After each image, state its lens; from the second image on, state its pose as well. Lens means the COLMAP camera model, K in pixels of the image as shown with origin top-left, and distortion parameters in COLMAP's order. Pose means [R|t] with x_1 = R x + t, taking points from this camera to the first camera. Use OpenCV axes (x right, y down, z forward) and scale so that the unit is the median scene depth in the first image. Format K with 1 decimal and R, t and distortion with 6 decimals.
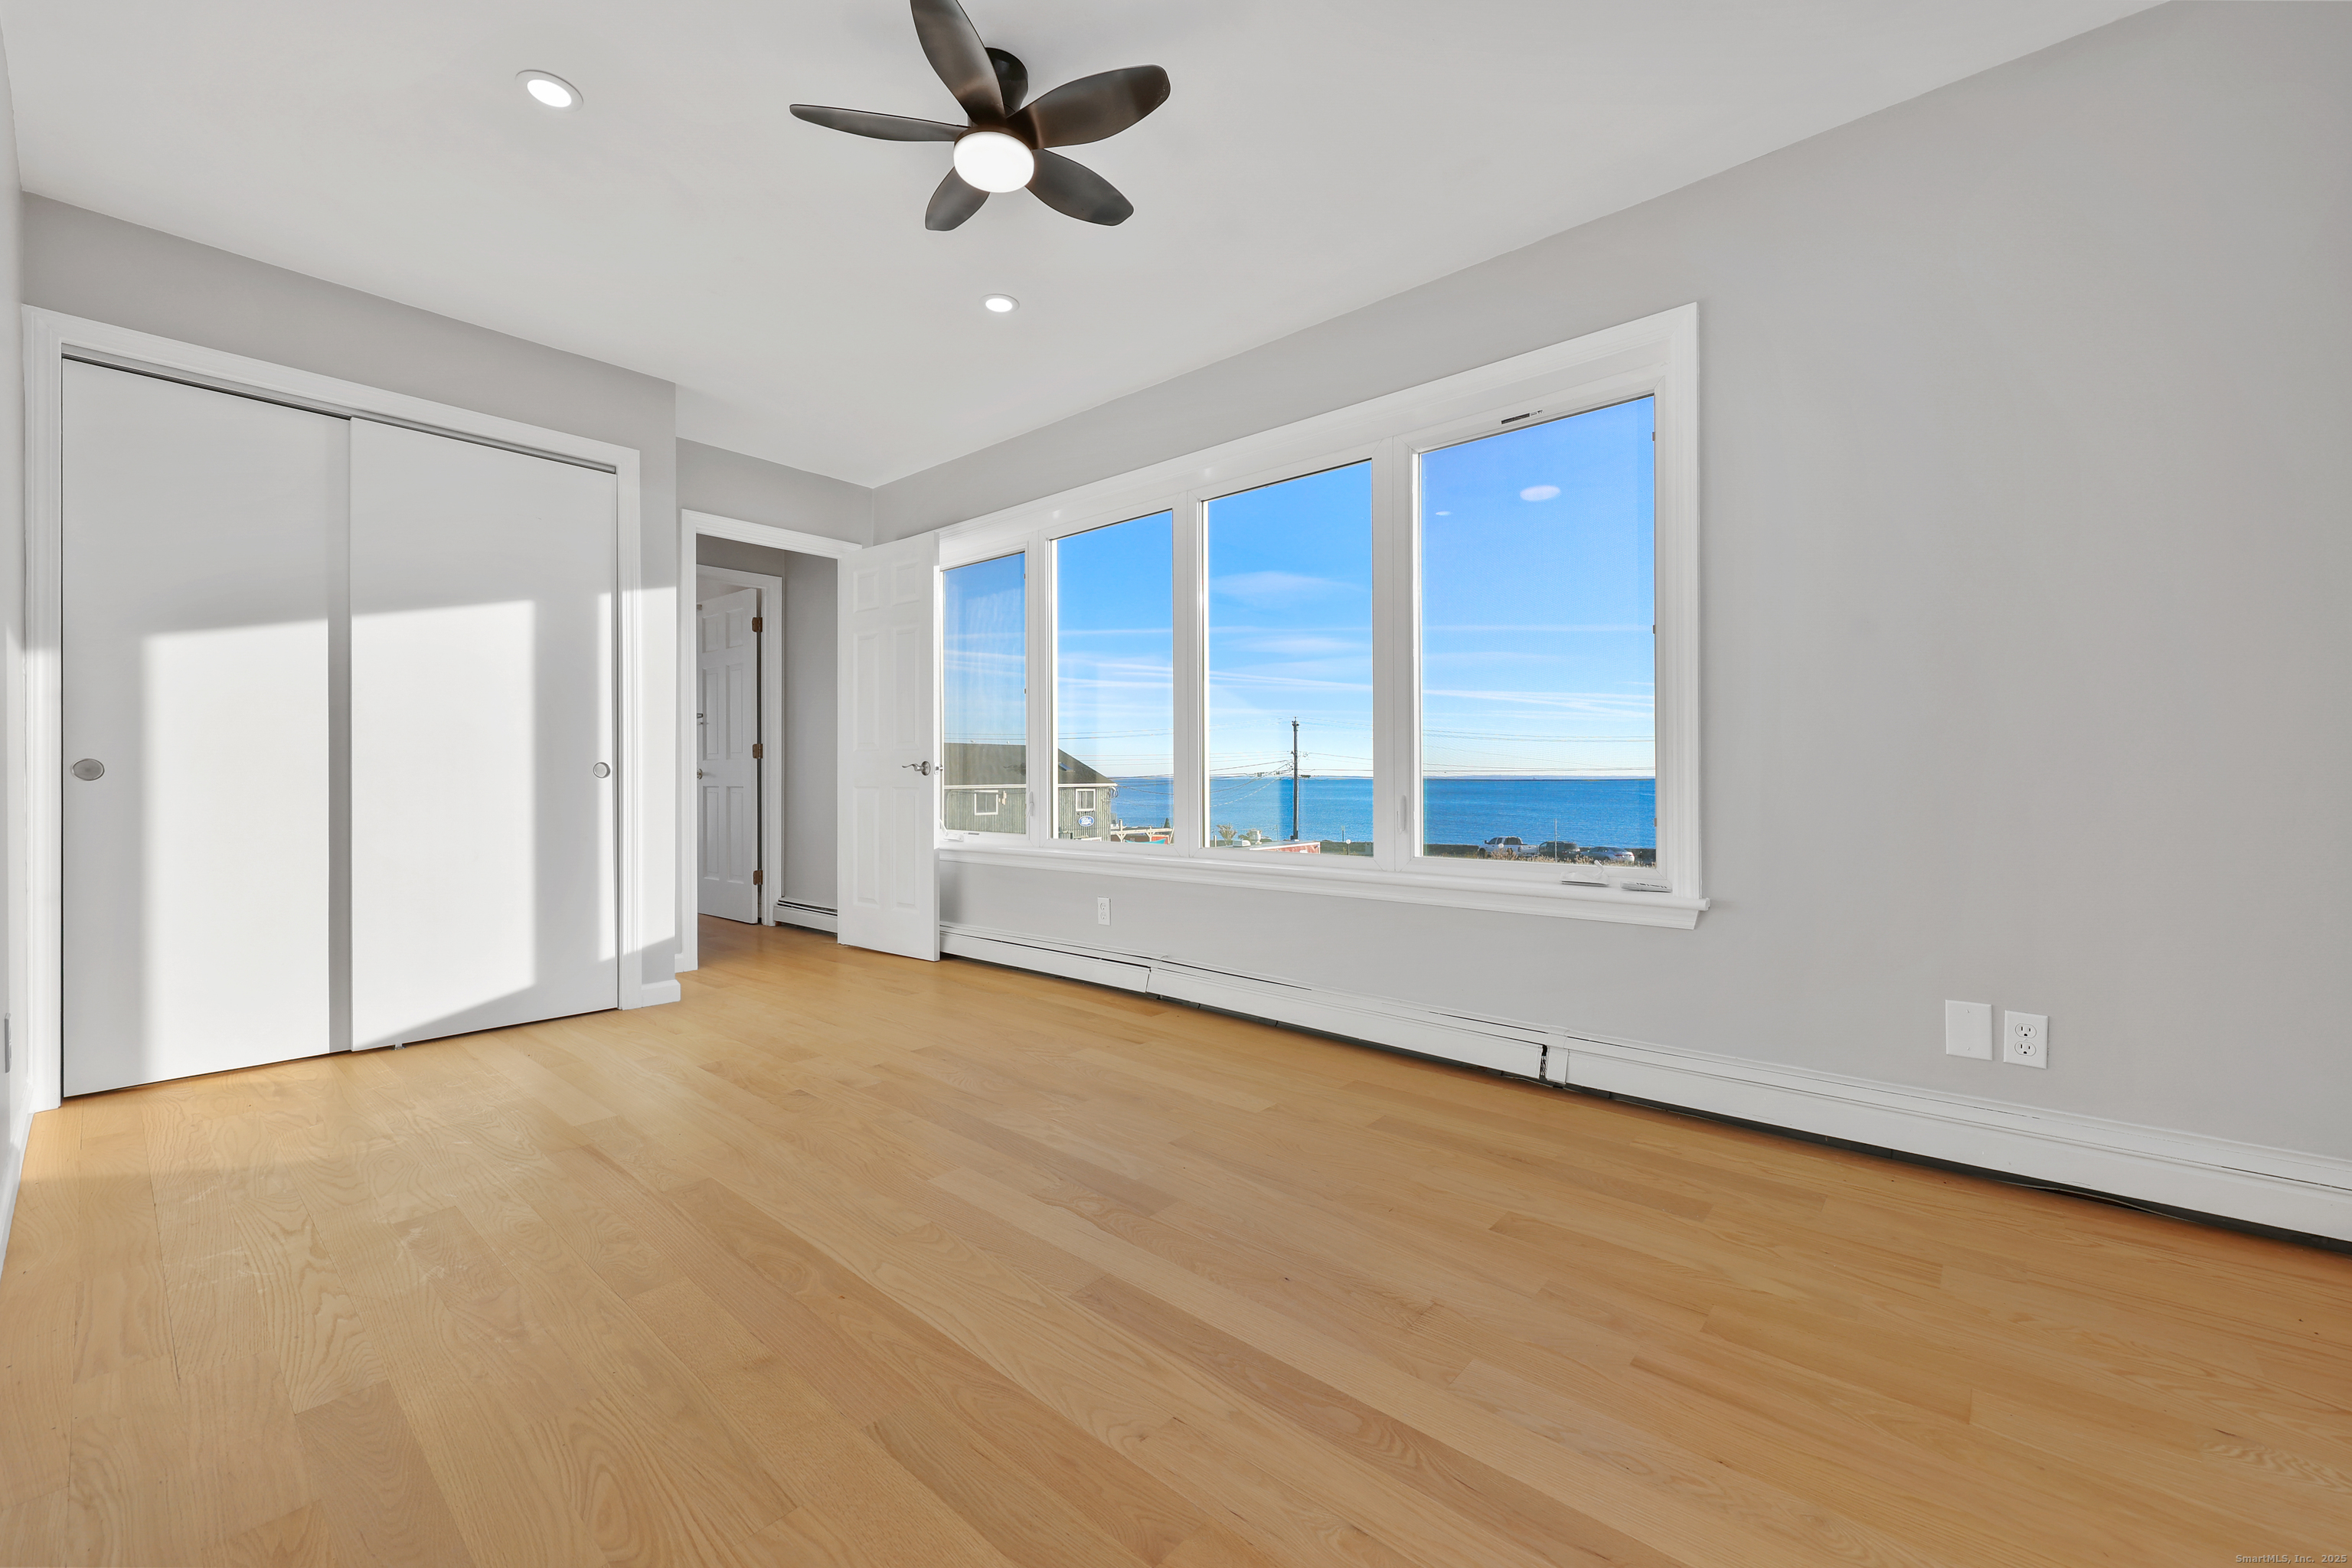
lens RADIAL K [[940.0, 0, 1179.9], [0, 940.0, 776.4], [0, 0, 1]] dist [-0.001626, -0.000190]
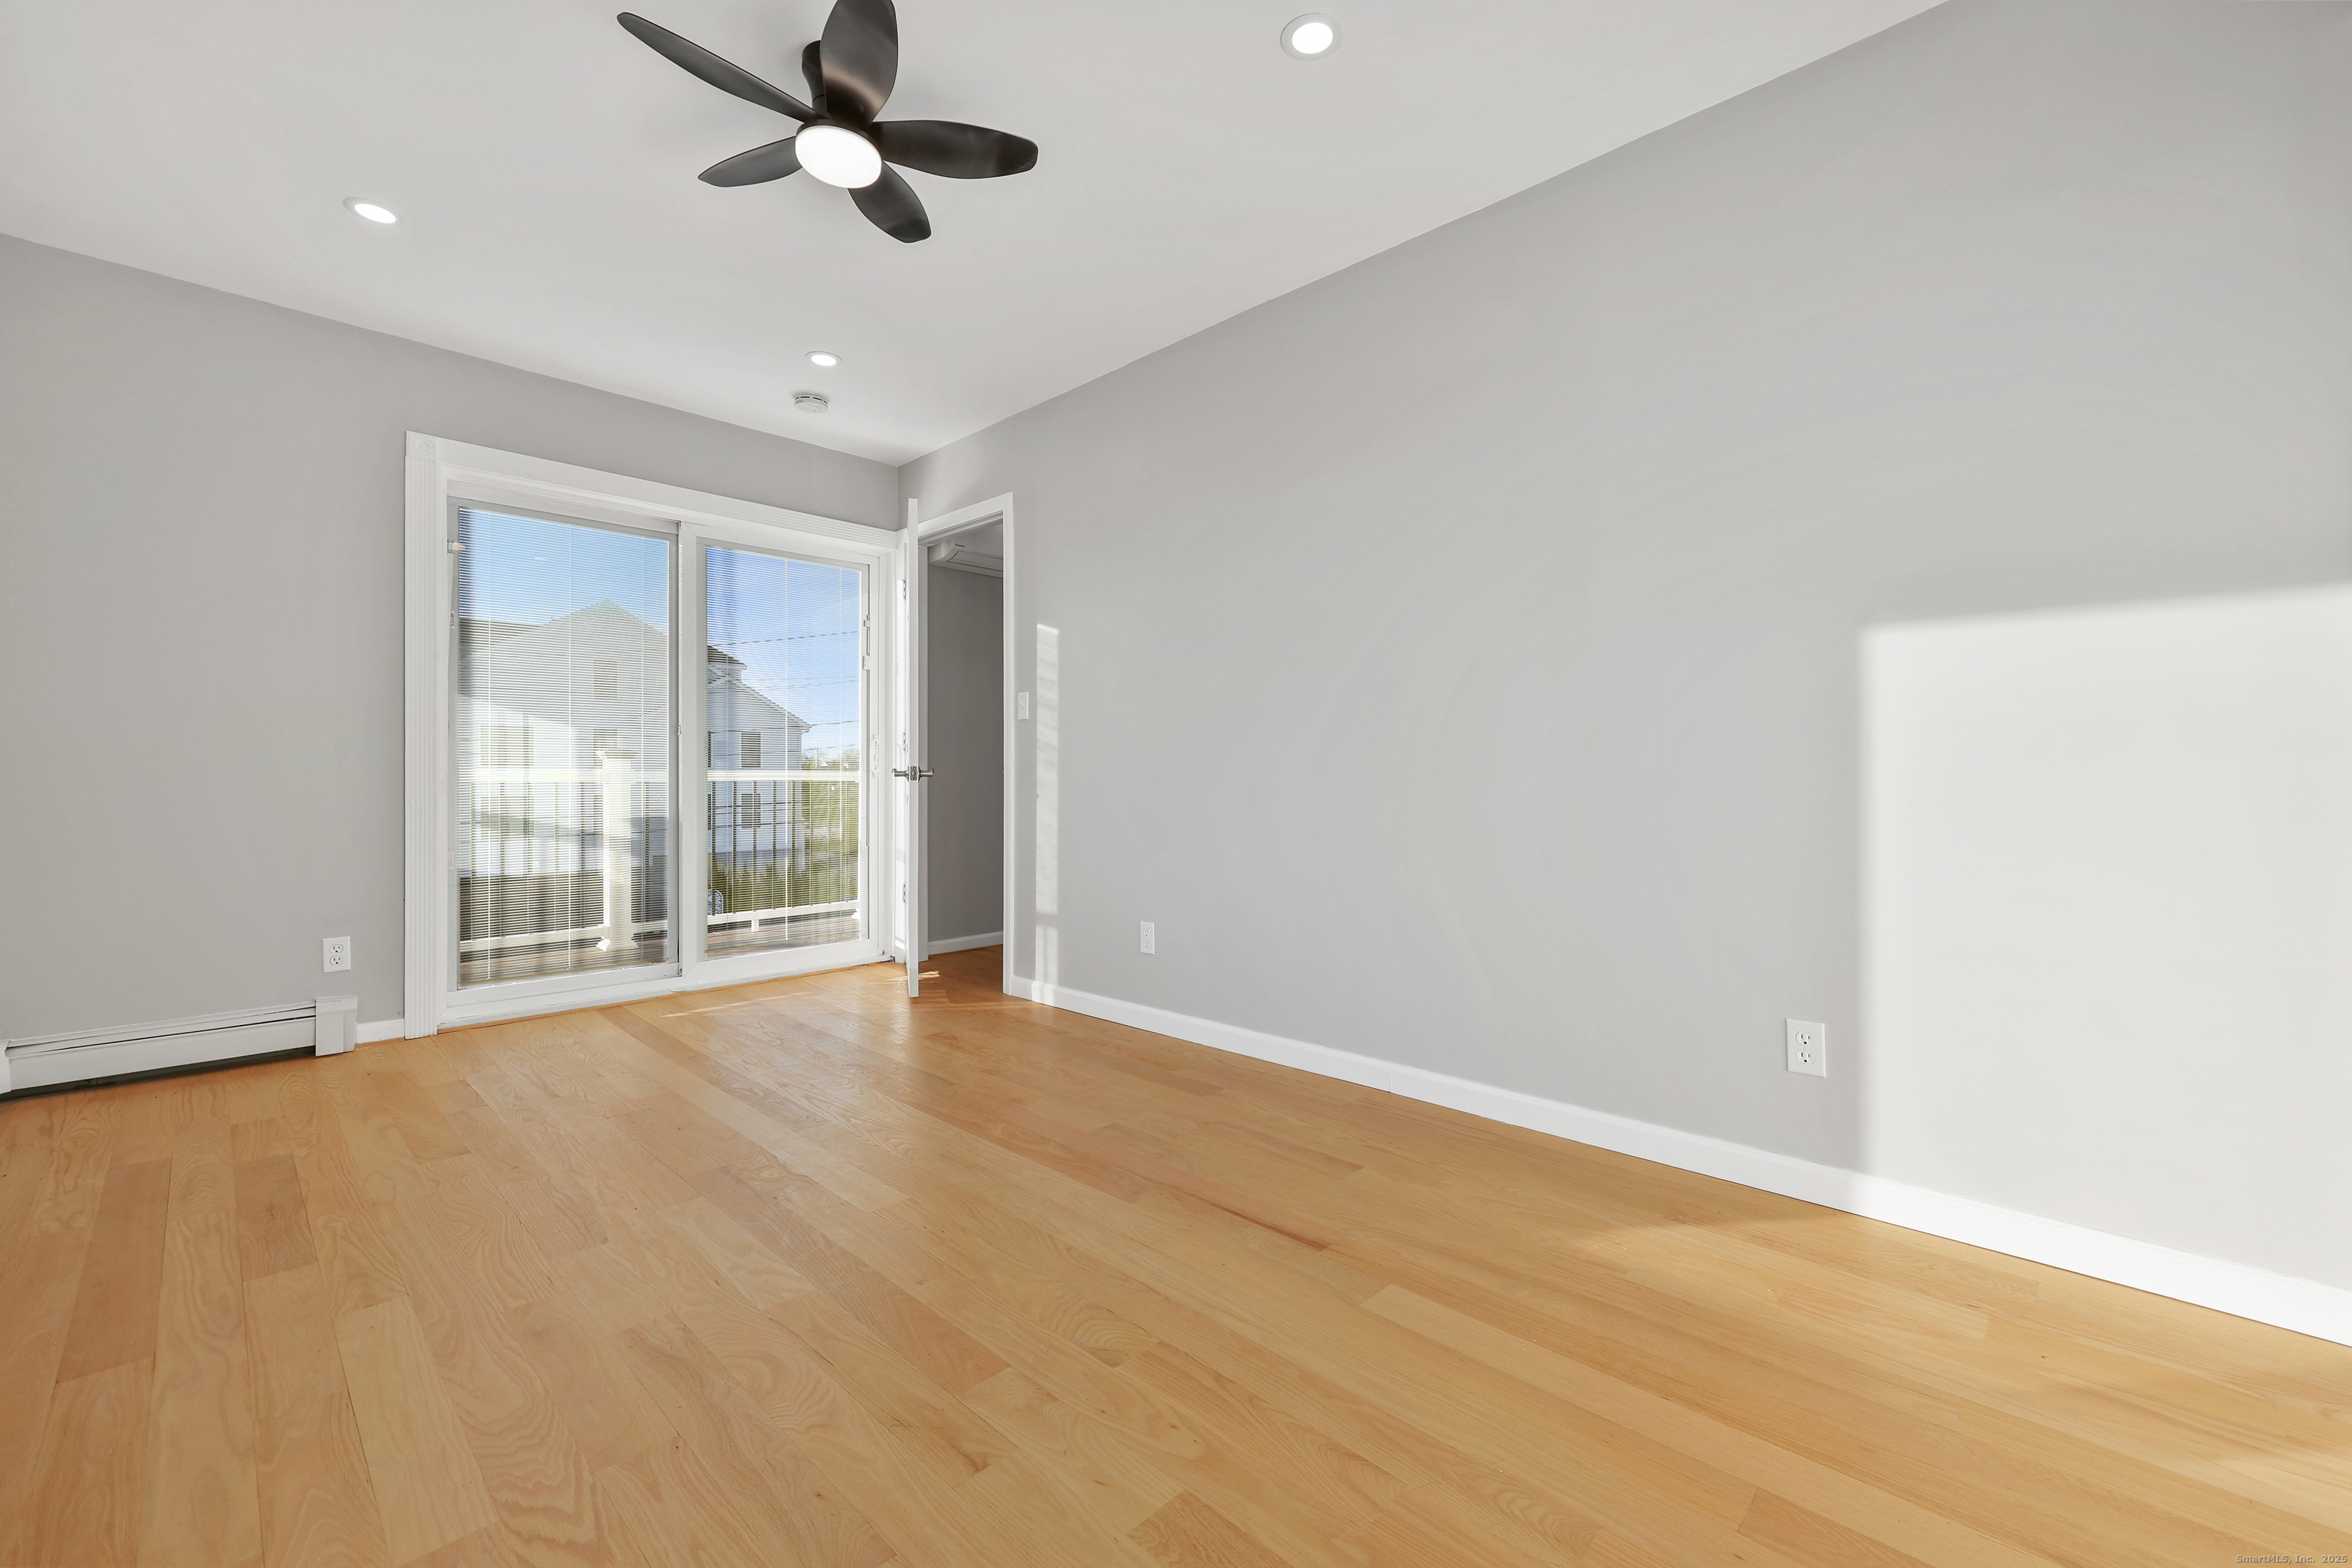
lens RADIAL K [[940.0, 0, 1179.9], [0, 940.0, 776.4], [0, 0, 1]] dist [-0.001626, -0.000190]
pose [[-0.998764, 0.002445, 0.049636, -0.569020], [0.002410, 0.999997, -0.000756, -0.010368], [-0.049638, -0.000636, -0.998767, 1.862324]]
